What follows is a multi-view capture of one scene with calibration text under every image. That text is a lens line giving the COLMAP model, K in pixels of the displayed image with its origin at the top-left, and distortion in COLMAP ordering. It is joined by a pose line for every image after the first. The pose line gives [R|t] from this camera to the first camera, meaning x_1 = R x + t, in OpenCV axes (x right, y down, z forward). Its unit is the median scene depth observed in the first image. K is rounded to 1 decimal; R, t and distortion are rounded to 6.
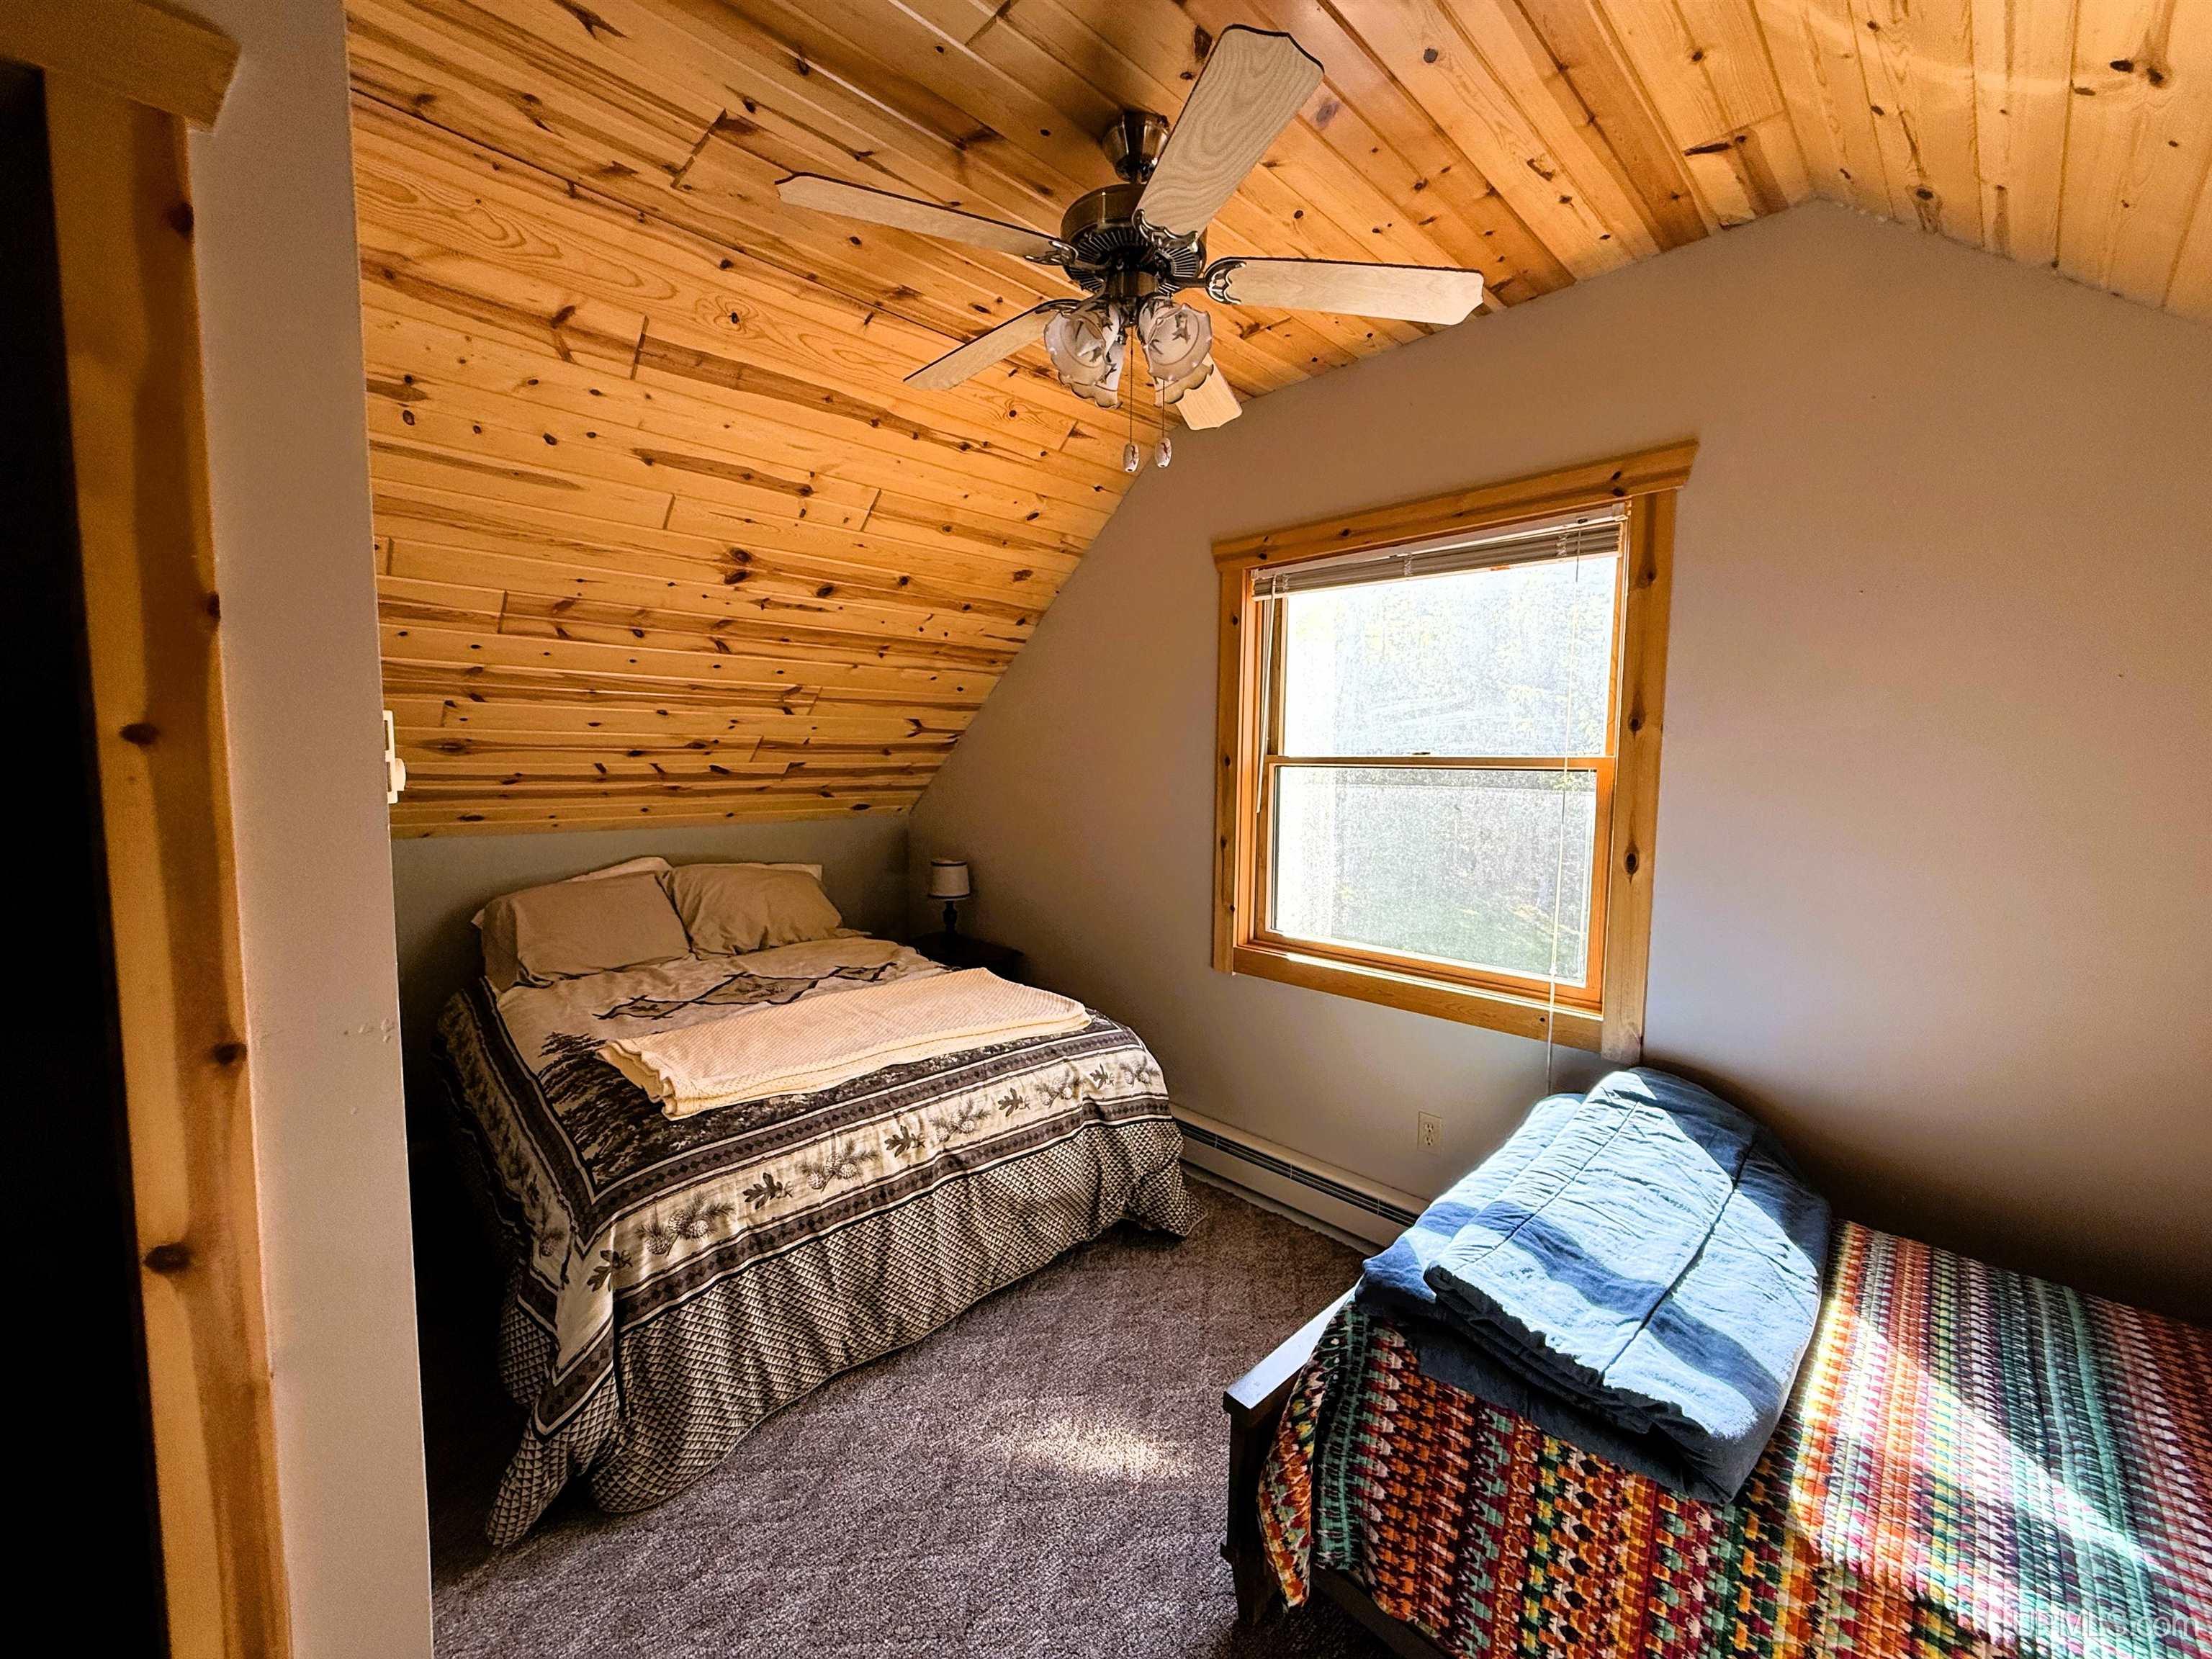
lens RADIAL K [[879.2, 0, 1106.0], [0, 879.2, 829.5], [0, 0, 1]] dist [-0.000191, 0.000165]
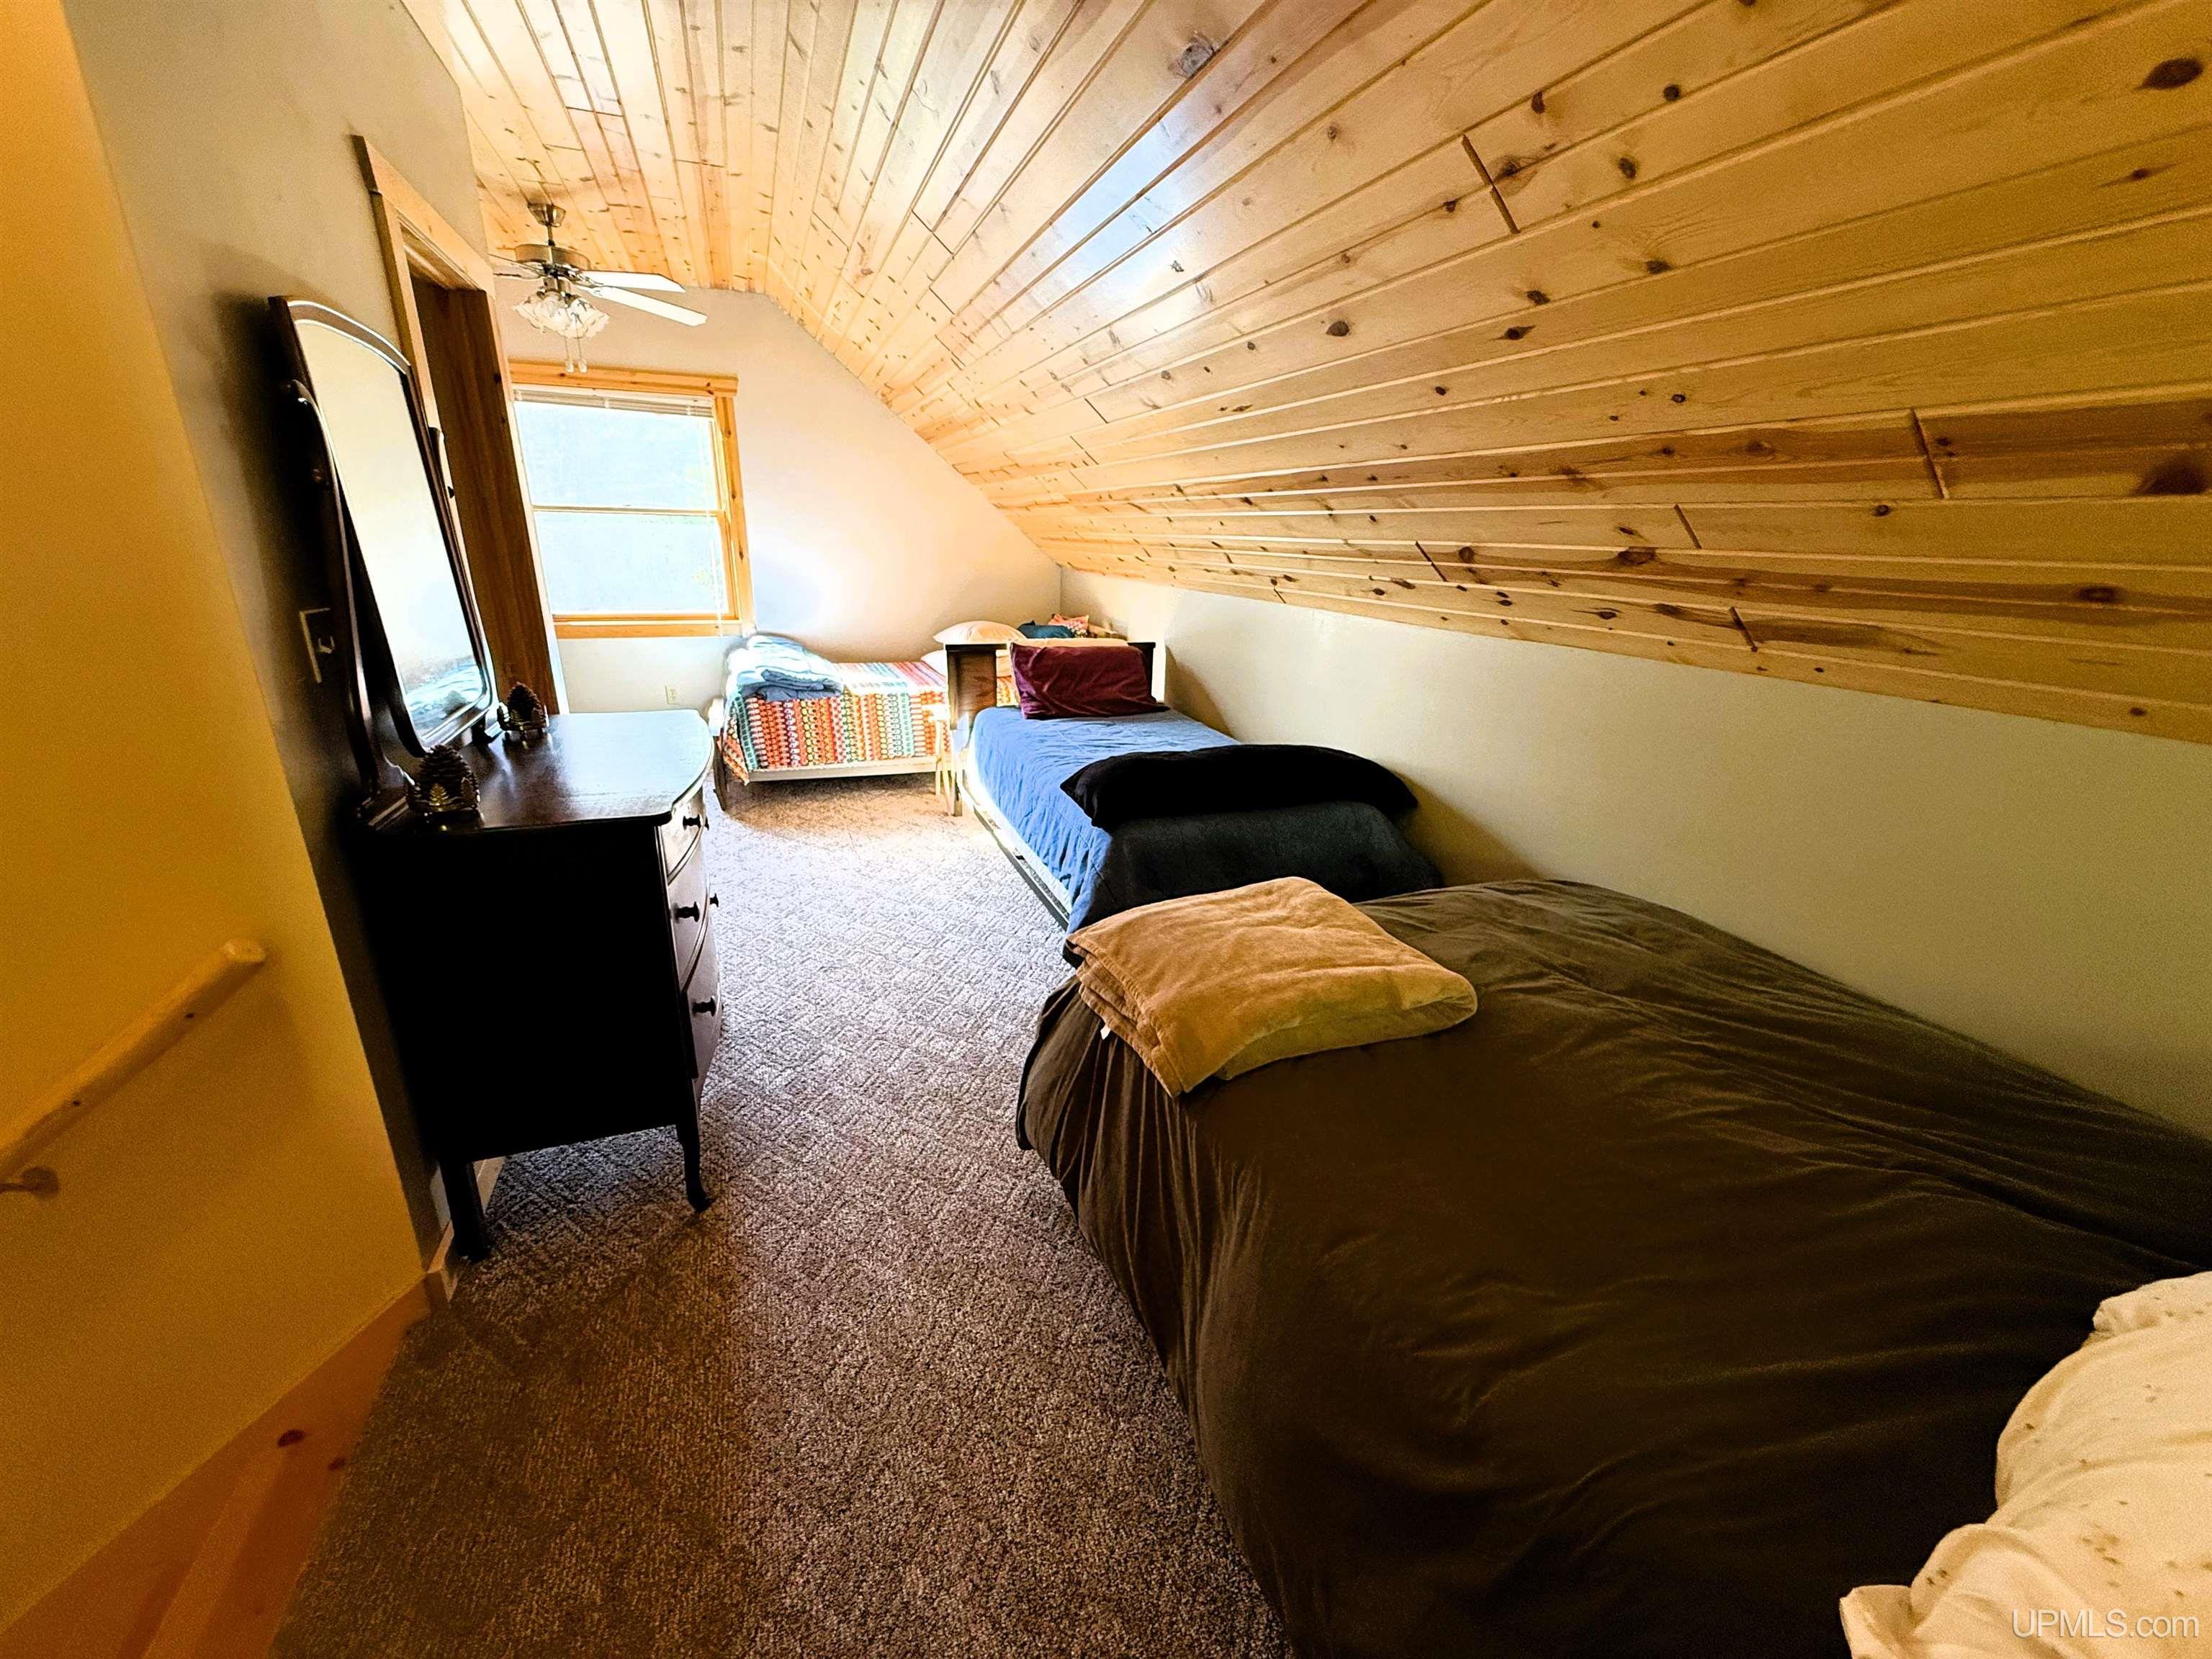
lens RADIAL K [[879.2, 0, 1106.0], [0, 879.2, 829.5], [0, 0, 1]] dist [-0.000191, 0.000165]
pose [[0.390635, -0.289240, 0.873925, -1.321729], [0.040645, 0.953849, 0.297524, 0.070786], [-0.919648, -0.080703, 0.384363, -0.919908]]
